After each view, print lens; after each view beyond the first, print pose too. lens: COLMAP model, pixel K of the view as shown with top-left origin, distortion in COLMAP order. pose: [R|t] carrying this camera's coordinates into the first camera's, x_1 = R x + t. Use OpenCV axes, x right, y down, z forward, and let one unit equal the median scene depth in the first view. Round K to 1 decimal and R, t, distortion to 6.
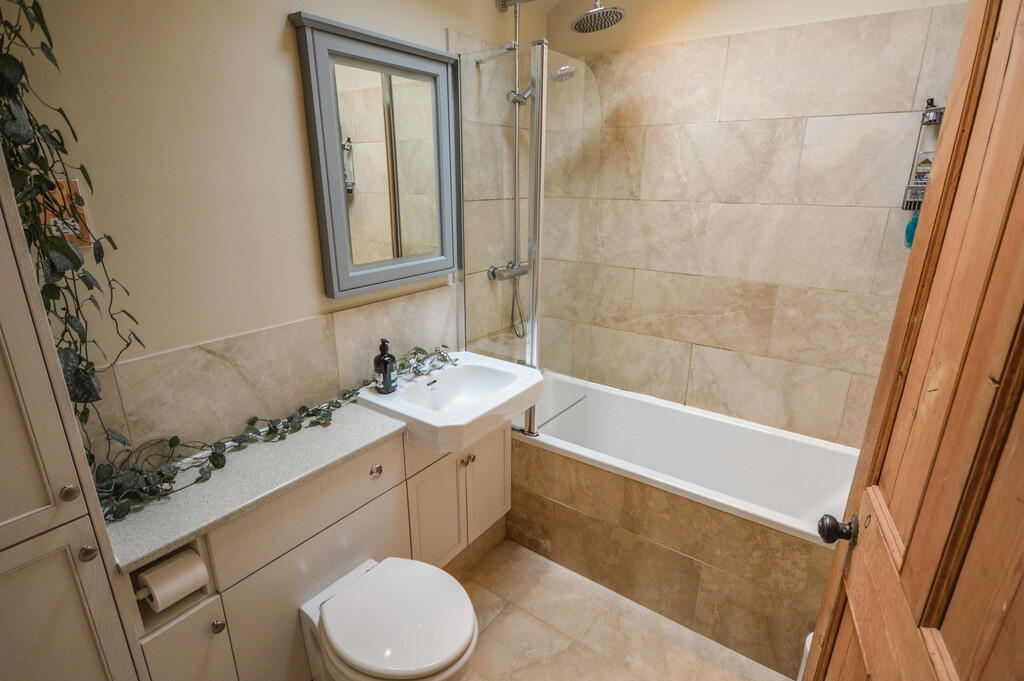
lens RADIAL K [[520.5, 0, 511.7], [0, 520.5, 344.5], [0, 0, 1]] dist [-0.006098, -0.002052]
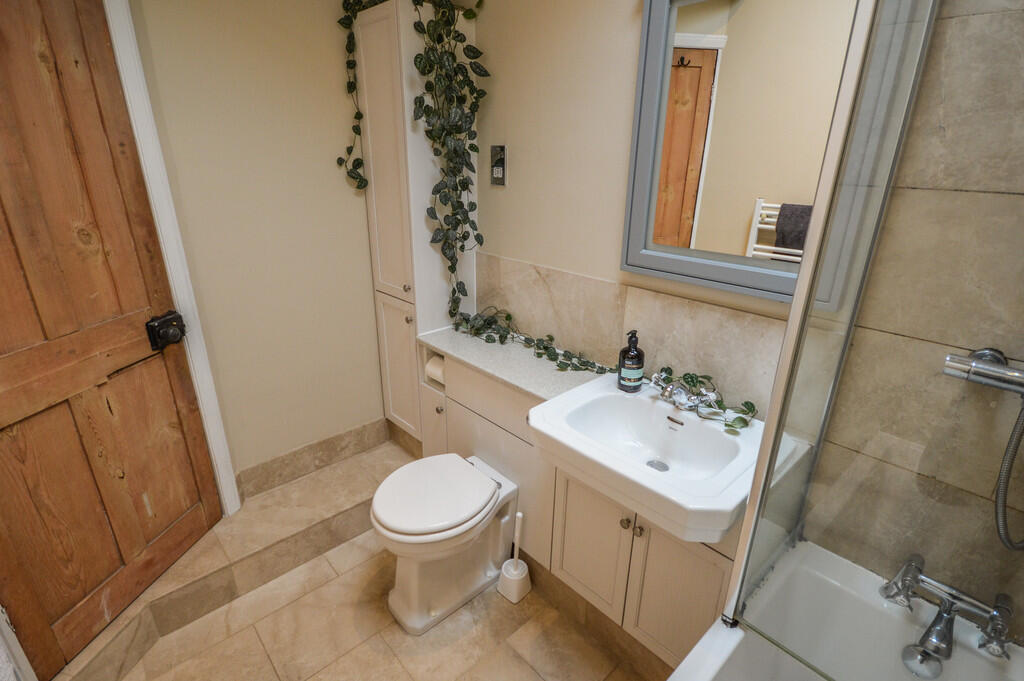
lens RADIAL K [[520.5, 0, 509.8], [0, 520.5, 344.0], [0, 0, 1]] dist [-0.006098, -0.002052]
pose [[-0.208862, 0.343732, -0.915546, 0.652264], [-0.307722, 0.865539, 0.395158, -0.293835], [0.928269, 0.364268, -0.075004, 0.944953]]
